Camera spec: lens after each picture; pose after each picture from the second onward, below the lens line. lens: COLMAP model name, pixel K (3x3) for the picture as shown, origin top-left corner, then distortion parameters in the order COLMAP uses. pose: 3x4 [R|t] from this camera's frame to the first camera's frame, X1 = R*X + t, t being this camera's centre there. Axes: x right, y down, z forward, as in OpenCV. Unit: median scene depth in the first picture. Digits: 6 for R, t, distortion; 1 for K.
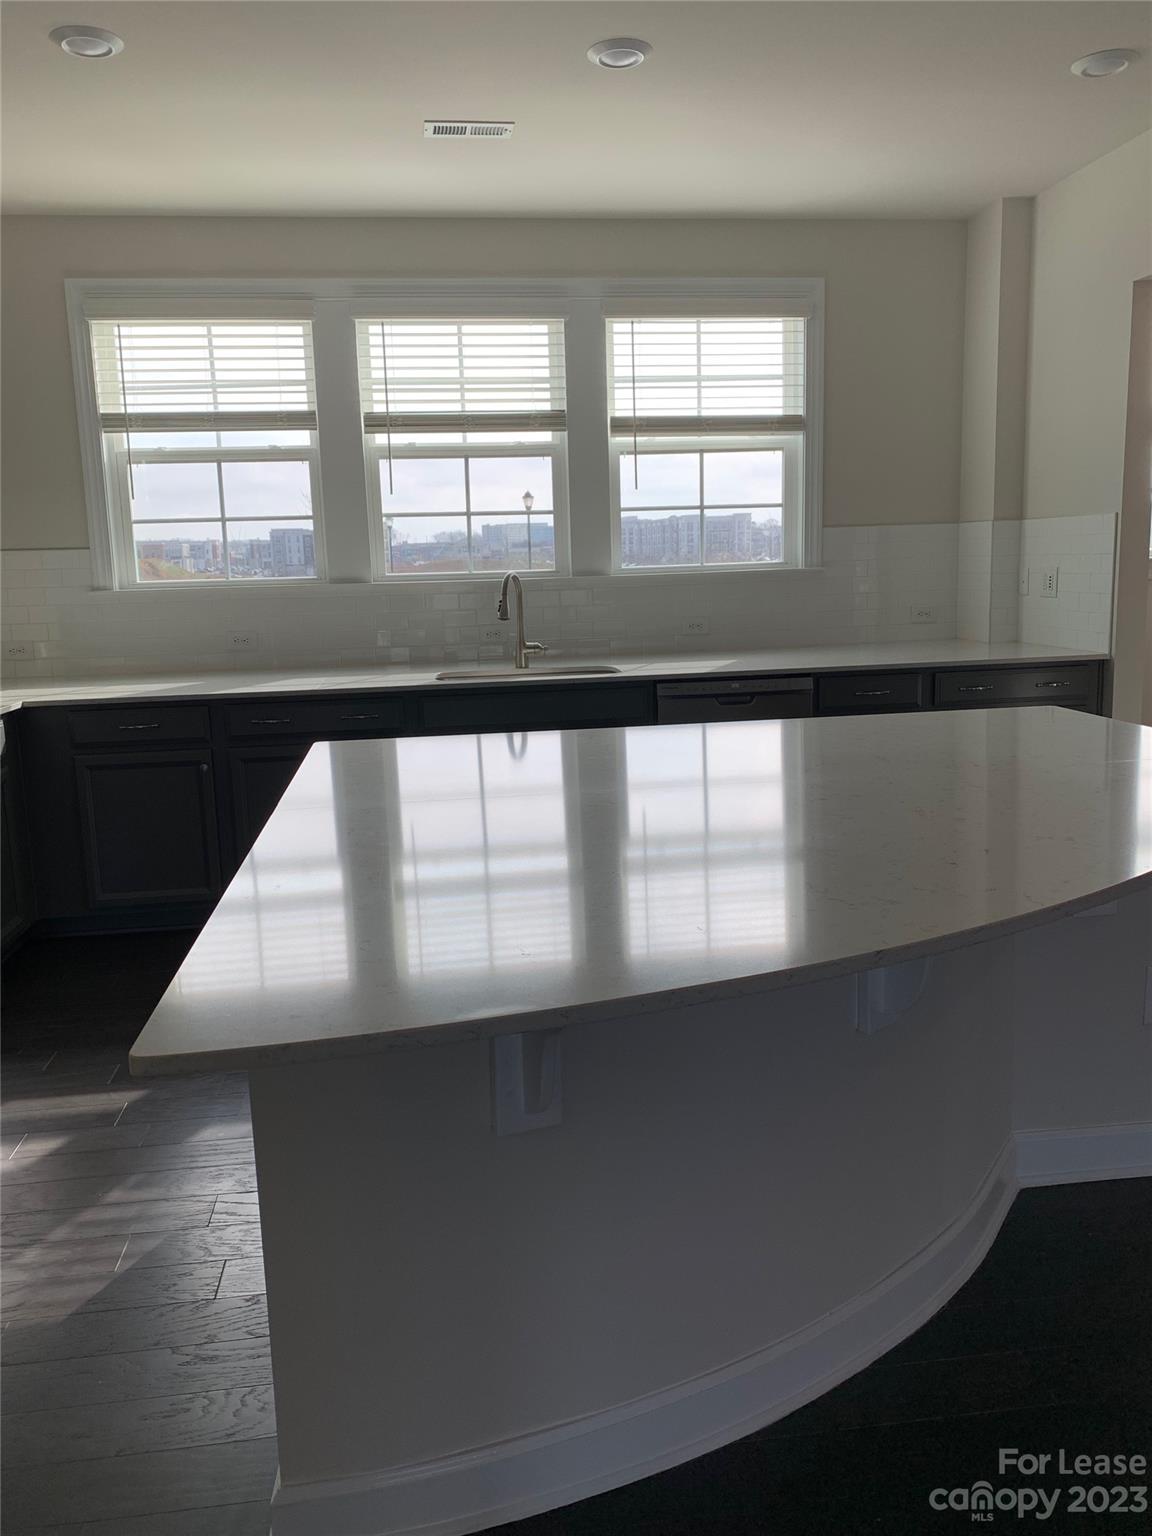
lens RADIAL K [[1198.3, 0, 576.0], [0, 1198.3, 768.0], [0, 0, 1]] dist [0.043118, 0.001540]
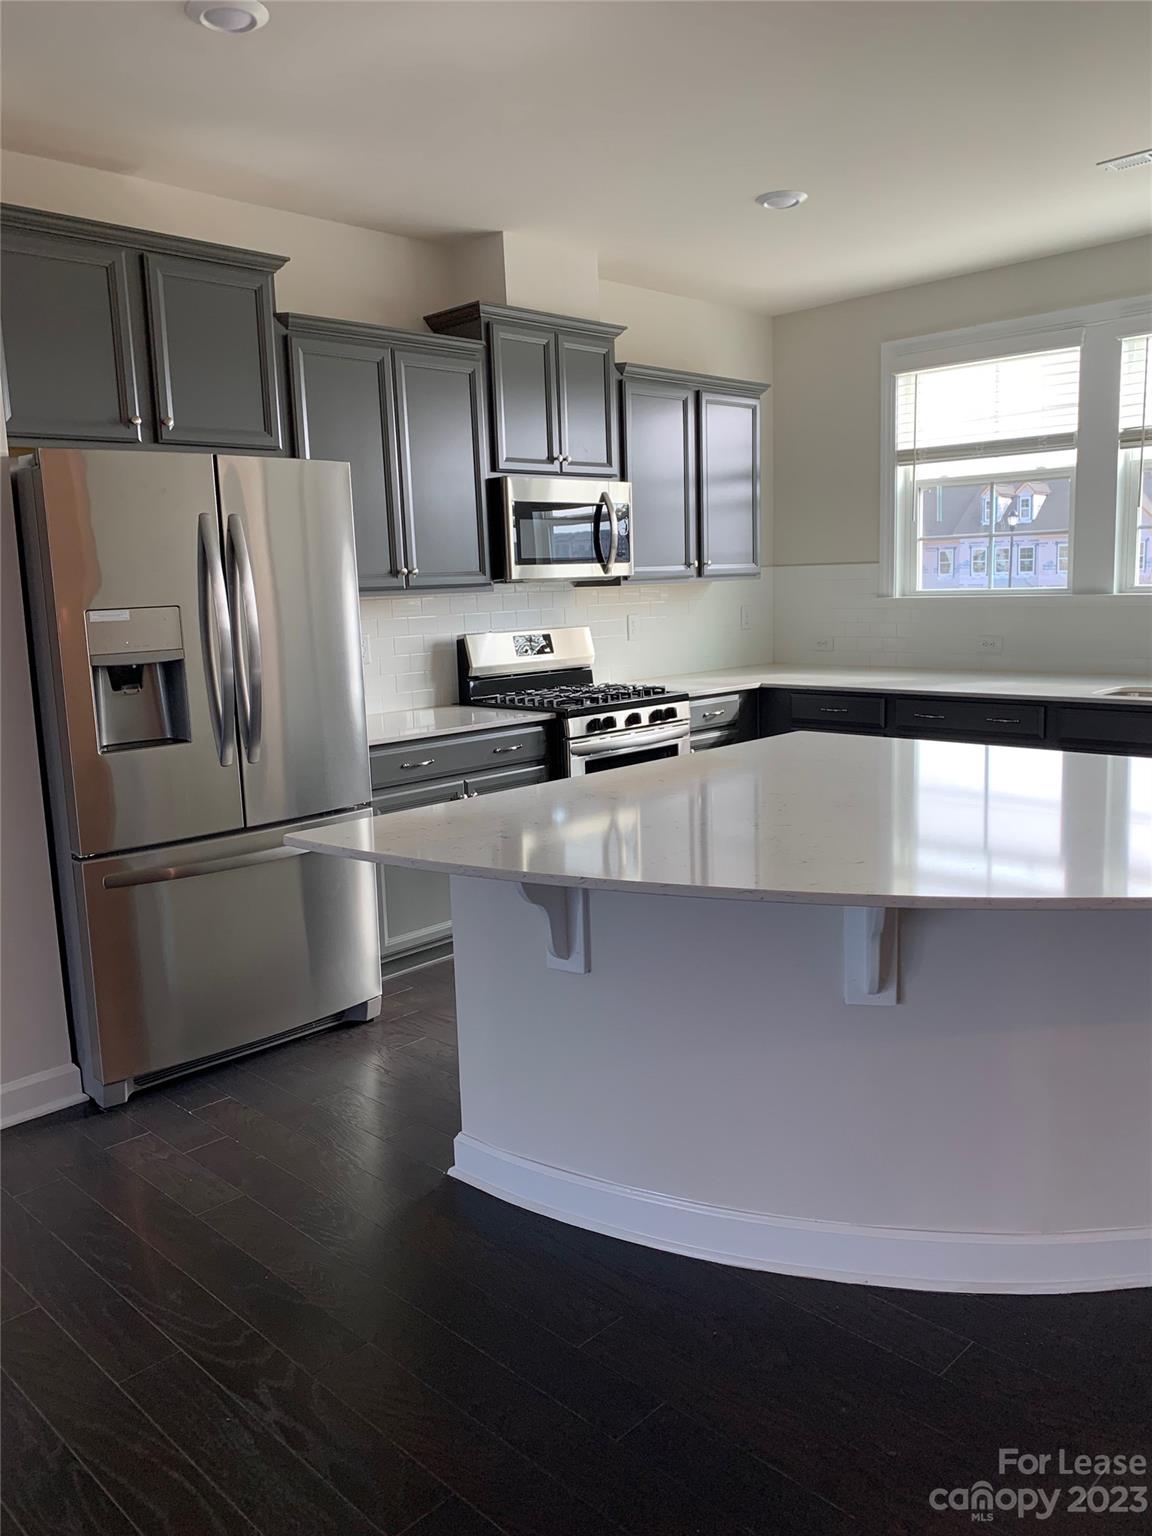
lens RADIAL K [[1198.3, 0, 576.0], [0, 1198.3, 768.0], [0, 0, 1]] dist [0.043118, 0.001540]
pose [[0.601098, 0.148539, -0.785249, 0.401834], [-0.151408, 0.985947, 0.070603, -0.018750], [0.784701, 0.076454, 0.615141, 0.040048]]
